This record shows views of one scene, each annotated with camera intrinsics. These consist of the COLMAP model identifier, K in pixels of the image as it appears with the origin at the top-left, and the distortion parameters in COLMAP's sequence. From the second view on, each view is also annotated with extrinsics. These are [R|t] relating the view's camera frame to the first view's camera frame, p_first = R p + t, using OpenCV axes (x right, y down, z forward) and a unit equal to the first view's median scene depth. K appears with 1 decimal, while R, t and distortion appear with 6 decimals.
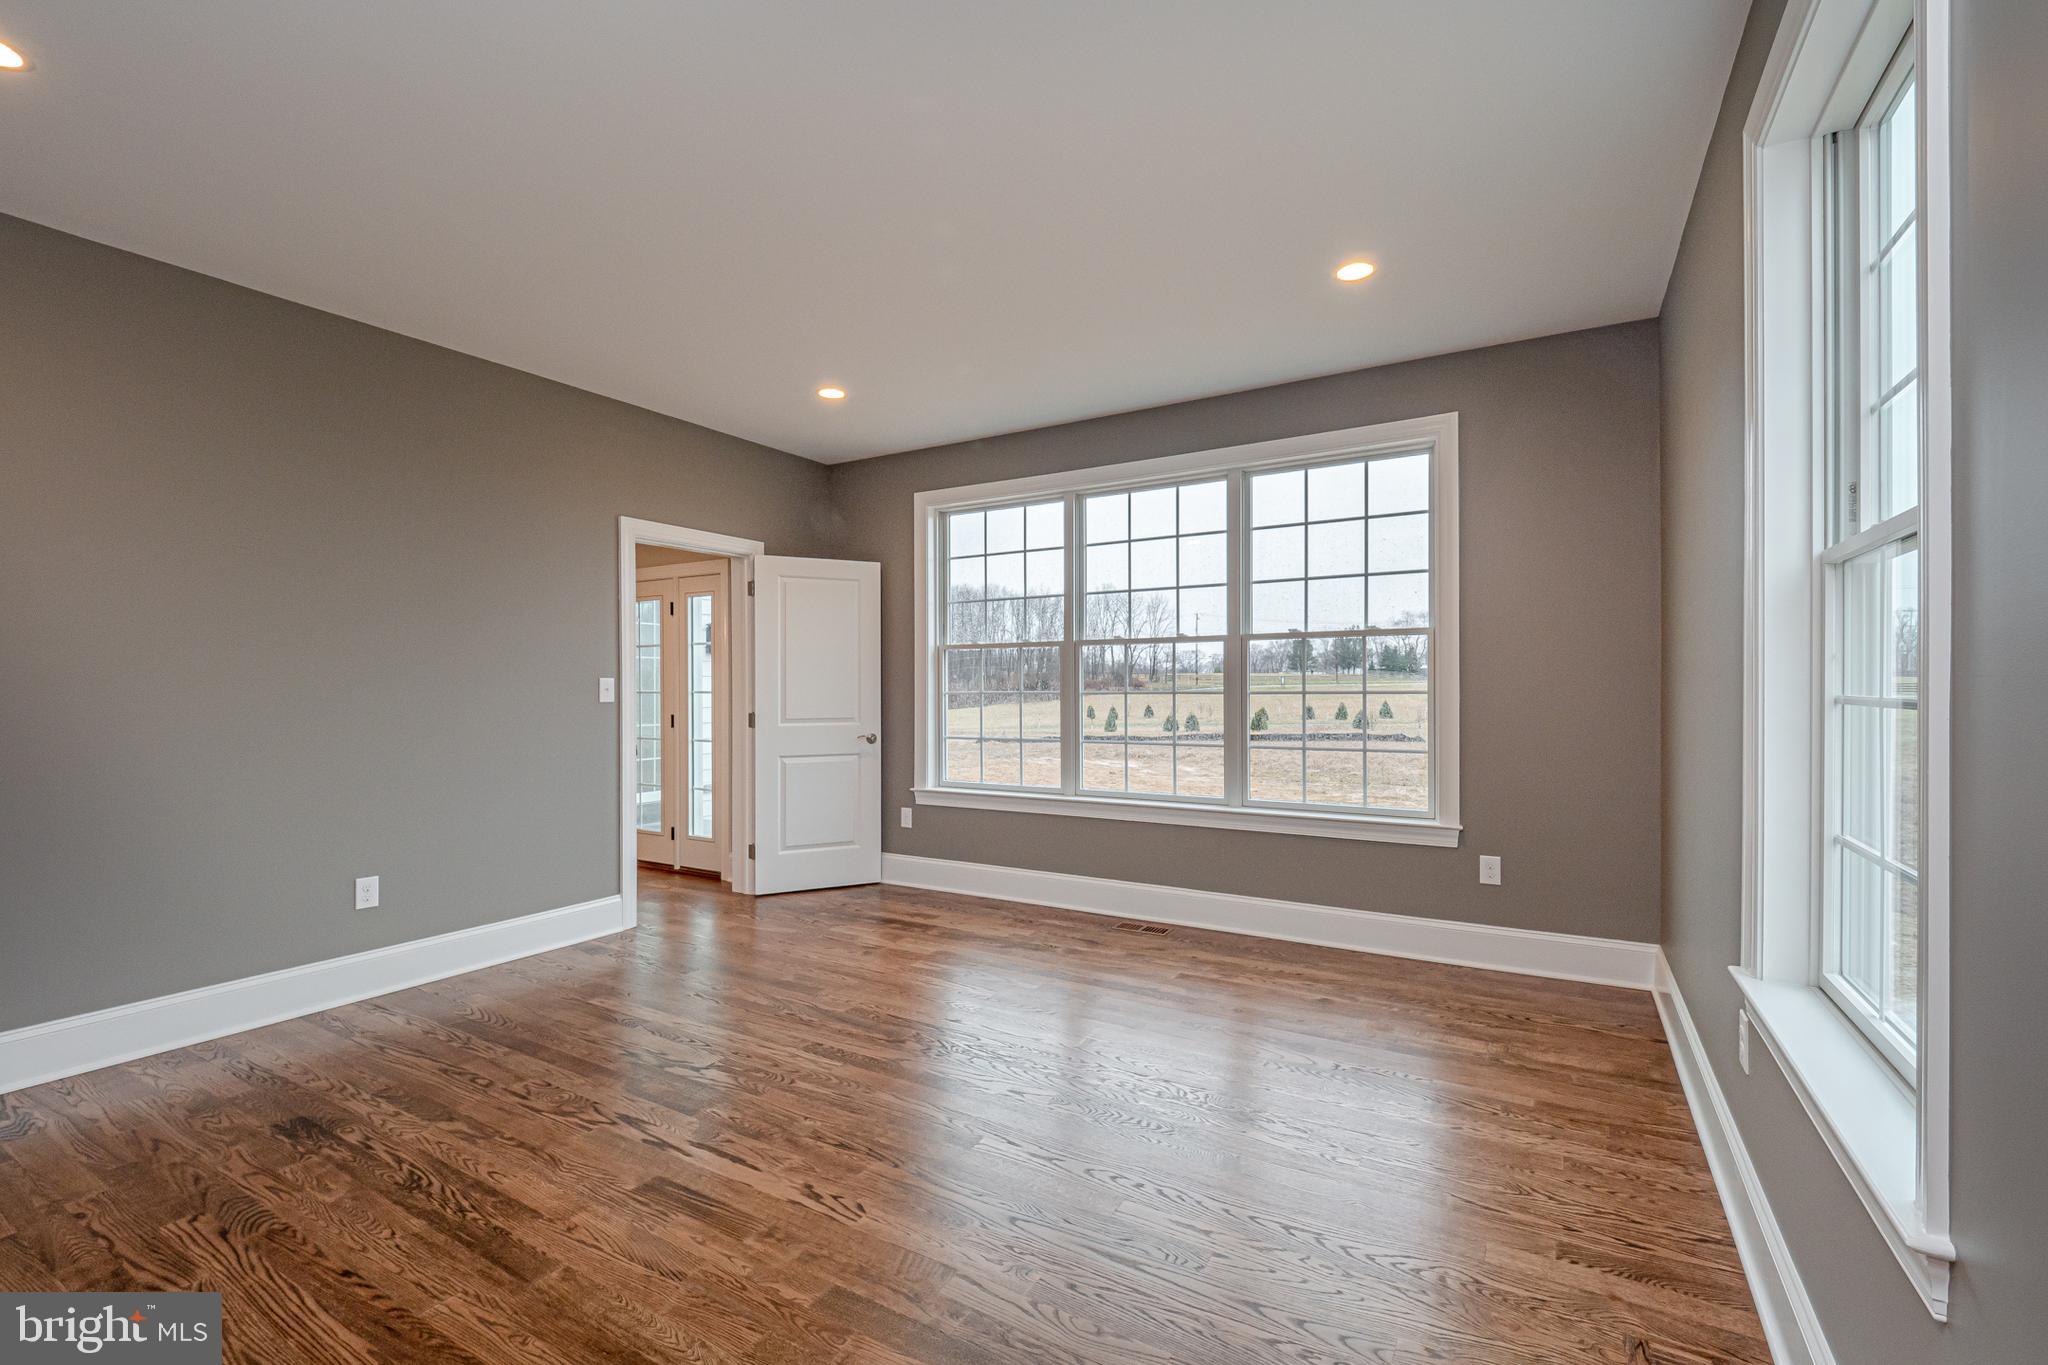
lens RADIAL K [[867.7, 0, 1004.4], [0, 867.7, 679.5], [0, 0, 1]] dist [0.000487, -0.001836]
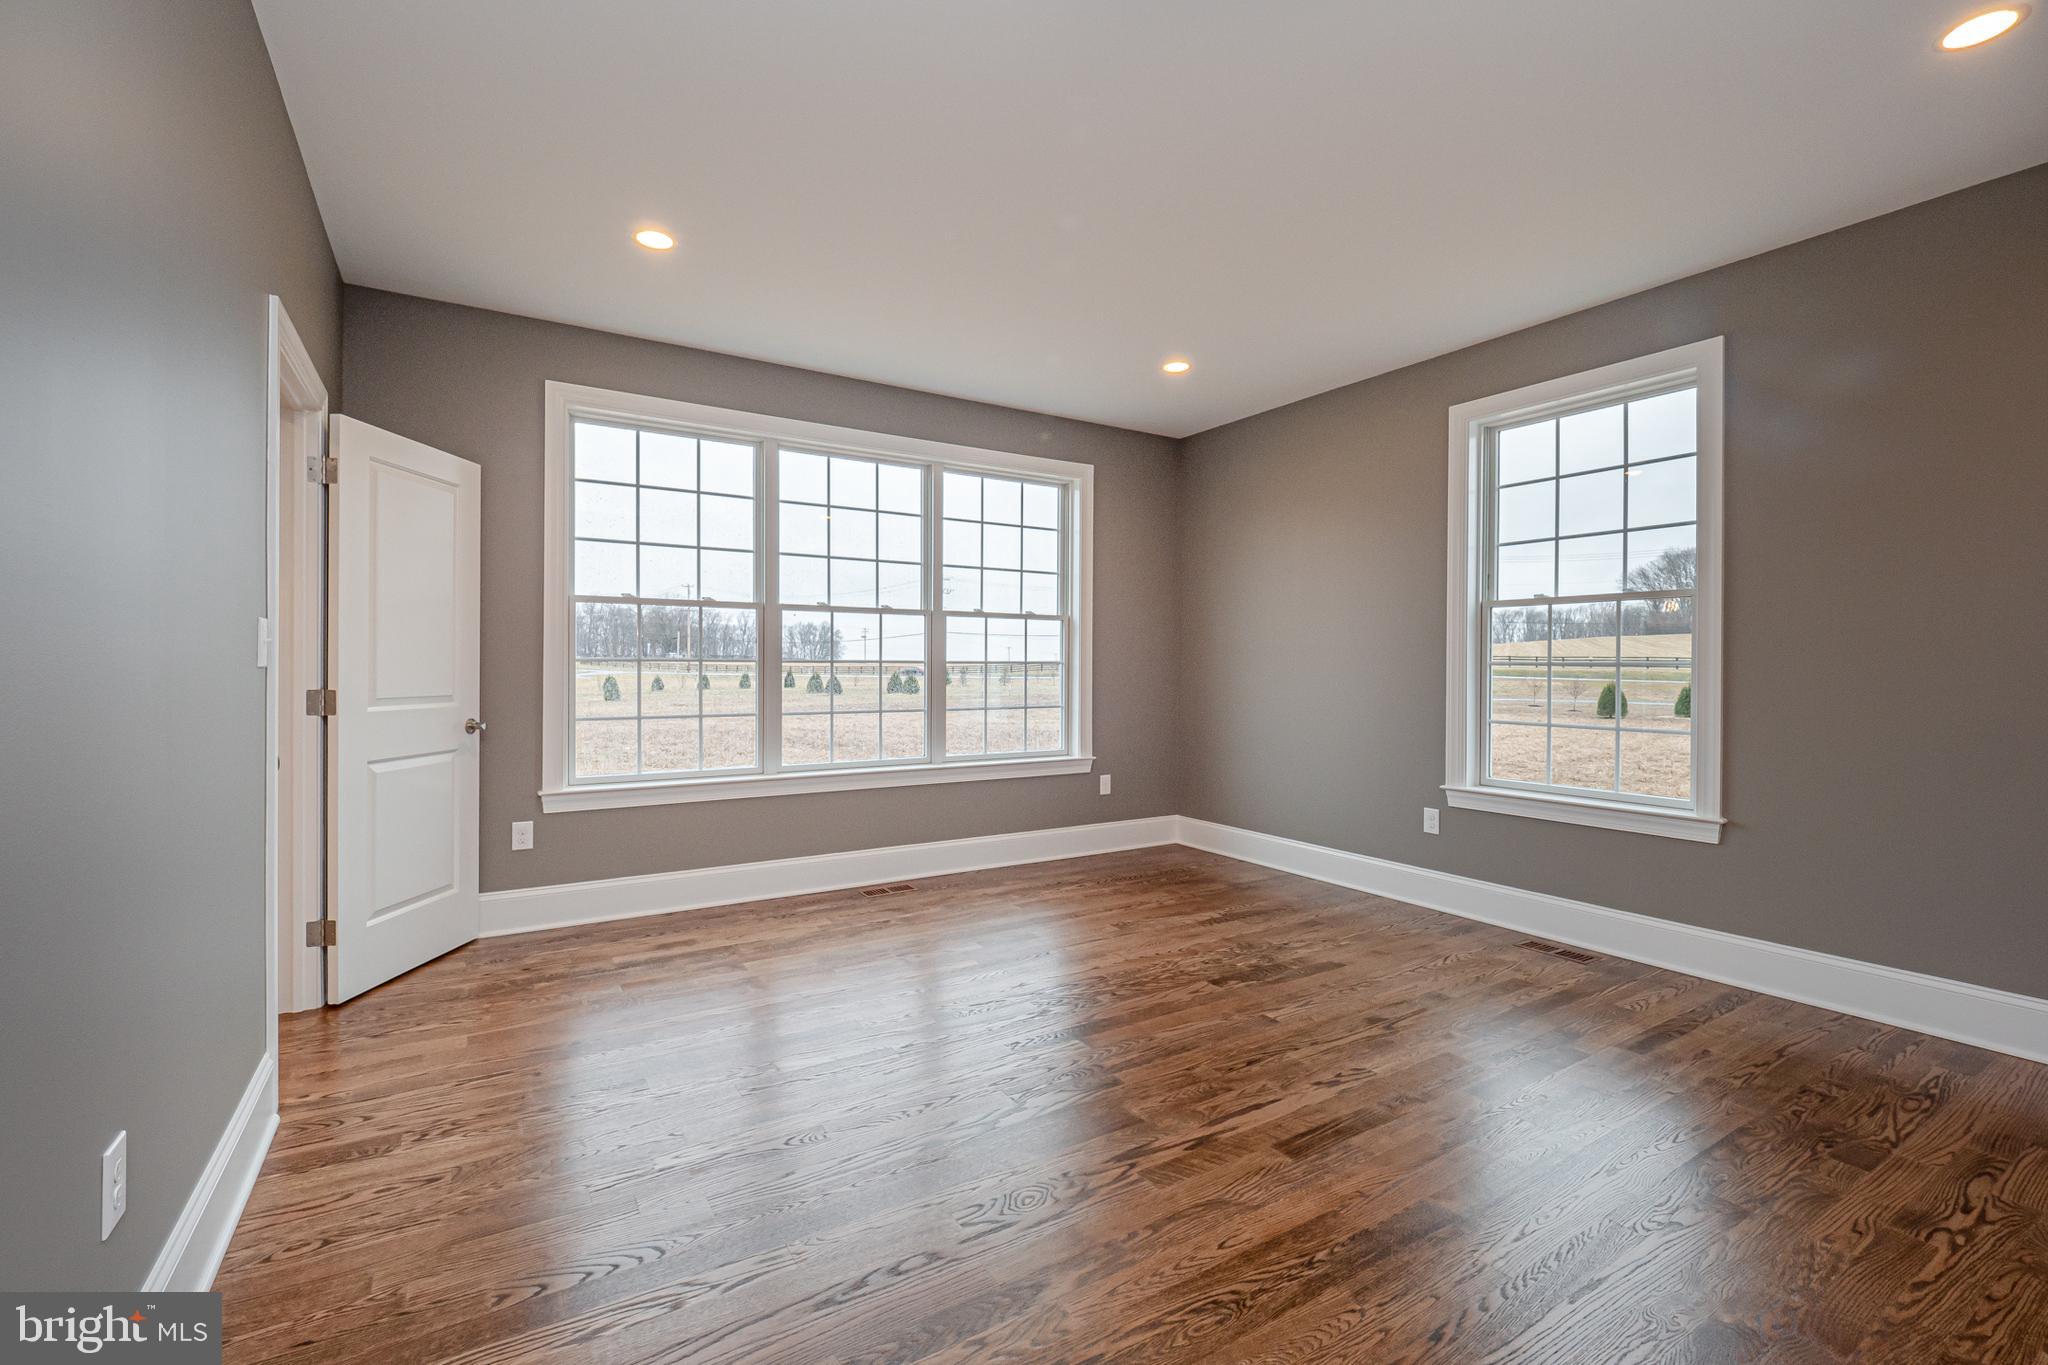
lens RADIAL K [[867.7, 0, 1014.3], [0, 867.7, 679.6], [0, 0, 1]] dist [0.000487, -0.001836]
pose [[0.465488, -0.009821, 0.885000, -0.691090], [-0.020959, 0.999536, 0.022116, 0.009716], [-0.884806, -0.028844, 0.465066, 0.396378]]
